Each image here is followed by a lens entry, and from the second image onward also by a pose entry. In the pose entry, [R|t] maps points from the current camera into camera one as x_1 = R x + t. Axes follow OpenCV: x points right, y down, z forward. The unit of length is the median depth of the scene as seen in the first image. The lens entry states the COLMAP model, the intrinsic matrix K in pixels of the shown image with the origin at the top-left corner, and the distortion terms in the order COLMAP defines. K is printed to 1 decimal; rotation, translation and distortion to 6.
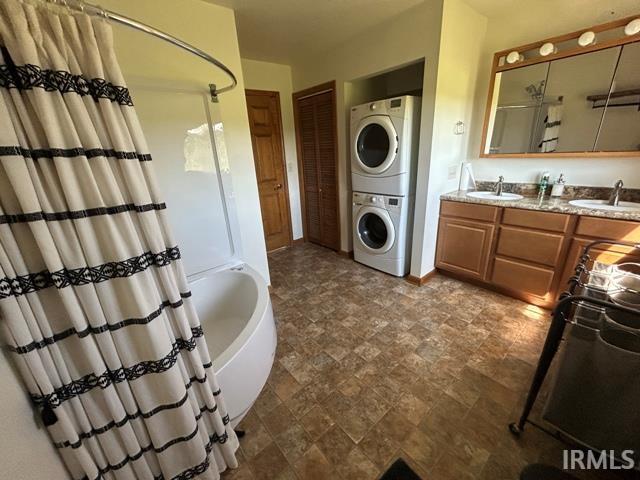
lens RADIAL K [[269.3, 0, 319.8], [0, 269.3, 235.2], [0, 0, 1]] dist [0.015356, 0.000037]
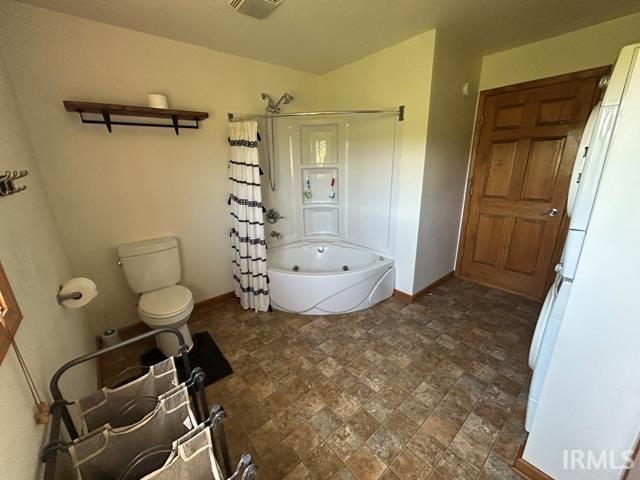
lens RADIAL K [[259.0, 0, 320.0], [0, 259.0, 240.0], [0, 0, 1]] dist [-0.001169, -0.000037]
pose [[0.000253, 0.341166, -0.940003, 0.918741], [-0.292430, 0.898938, 0.326183, -0.303308], [0.956287, 0.274803, 0.099994, 0.732080]]
